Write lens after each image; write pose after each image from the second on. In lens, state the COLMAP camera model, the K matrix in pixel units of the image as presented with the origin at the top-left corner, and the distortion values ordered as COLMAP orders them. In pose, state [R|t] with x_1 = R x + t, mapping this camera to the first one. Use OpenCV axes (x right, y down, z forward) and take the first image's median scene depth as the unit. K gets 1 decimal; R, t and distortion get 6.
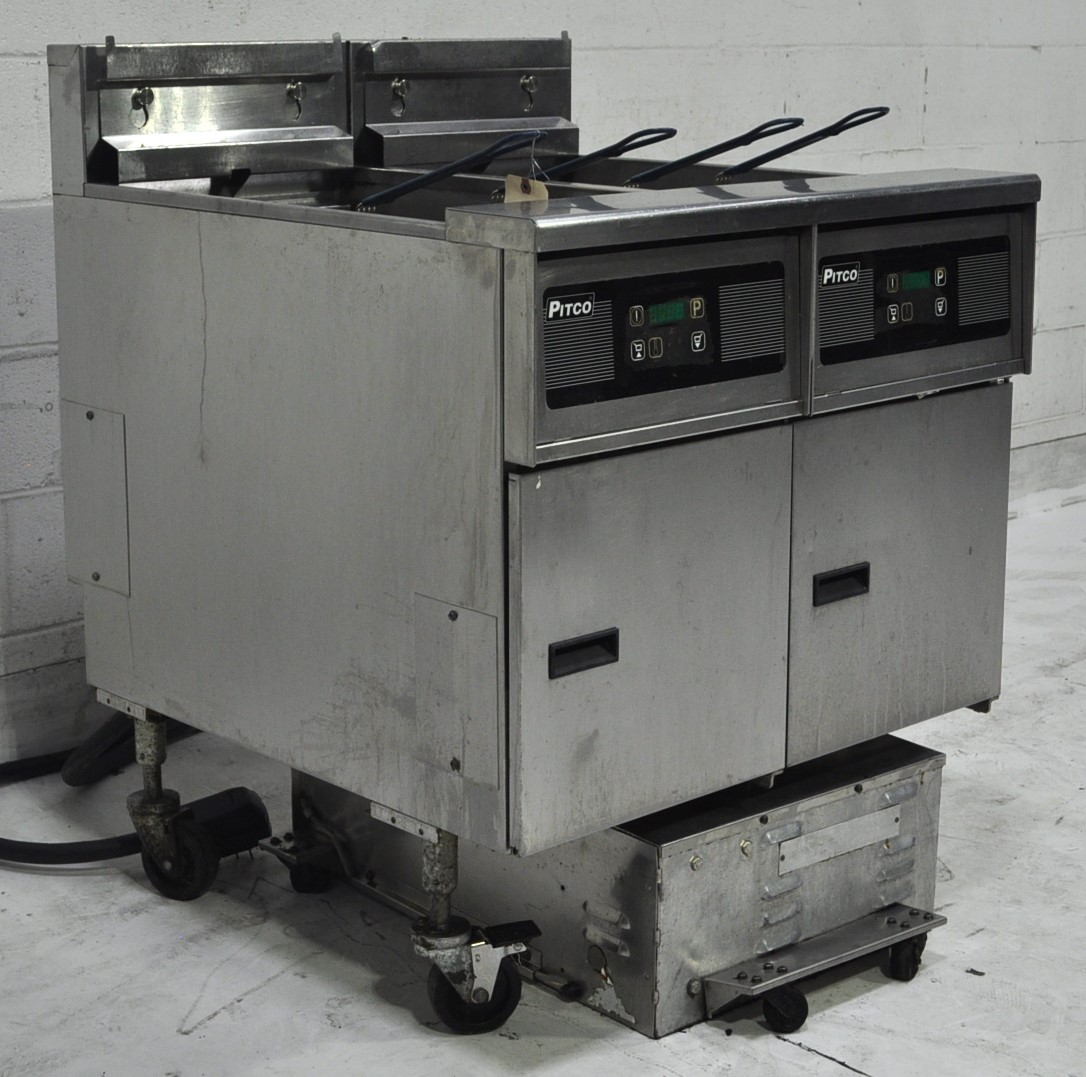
lens RADIAL K [[2309.9, 0, 540.4], [0, 2309.9, 480.3], [0, 0, 1]] dist [-0.038895, -0.064606]
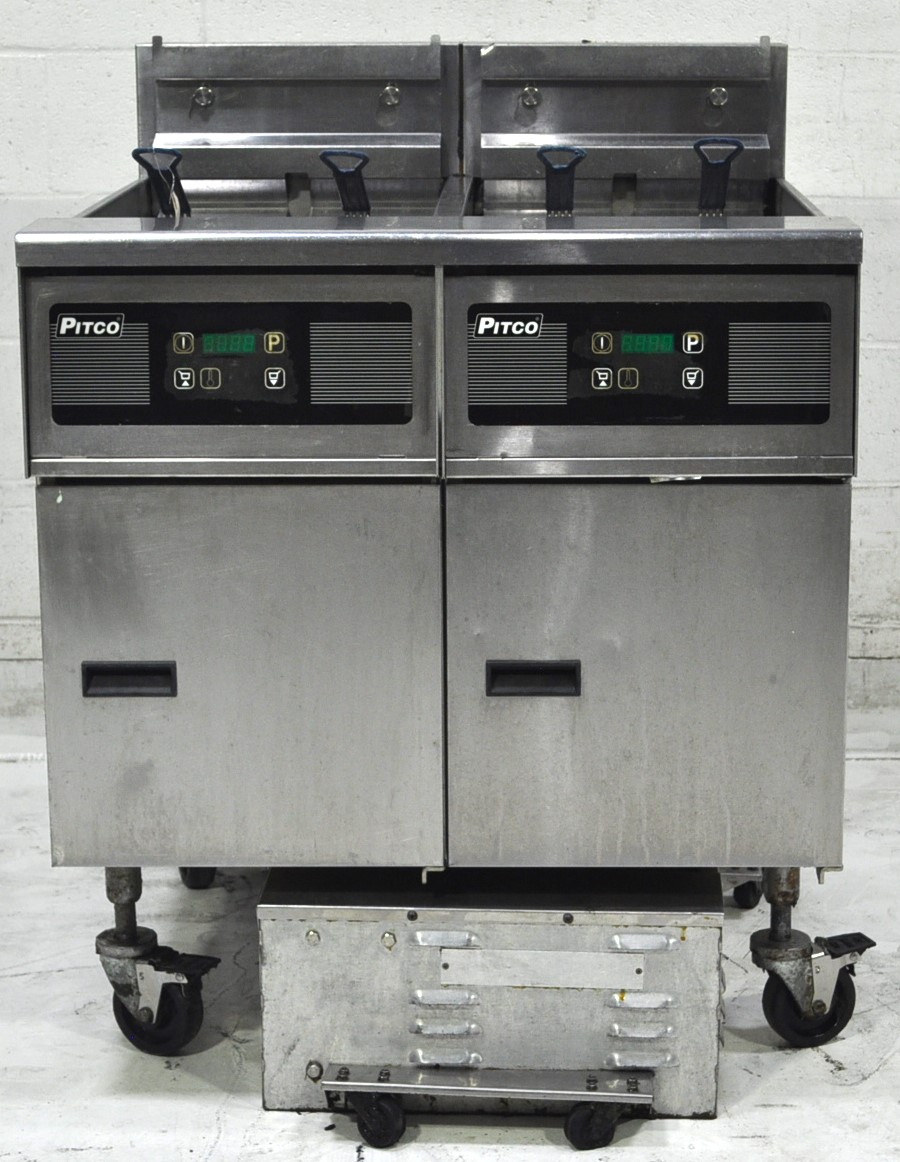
lens RADIAL K [[2722.8, 0, 450.0], [0, 2722.8, 581.0], [0, 0, 1]] dist [-0.044219, 0.141029]
pose [[0.718106, 0.154536, -0.678558, 0.817037], [-0.138482, 0.987266, 0.078289, -0.069460], [0.682016, 0.037749, 0.730362, 0.222216]]
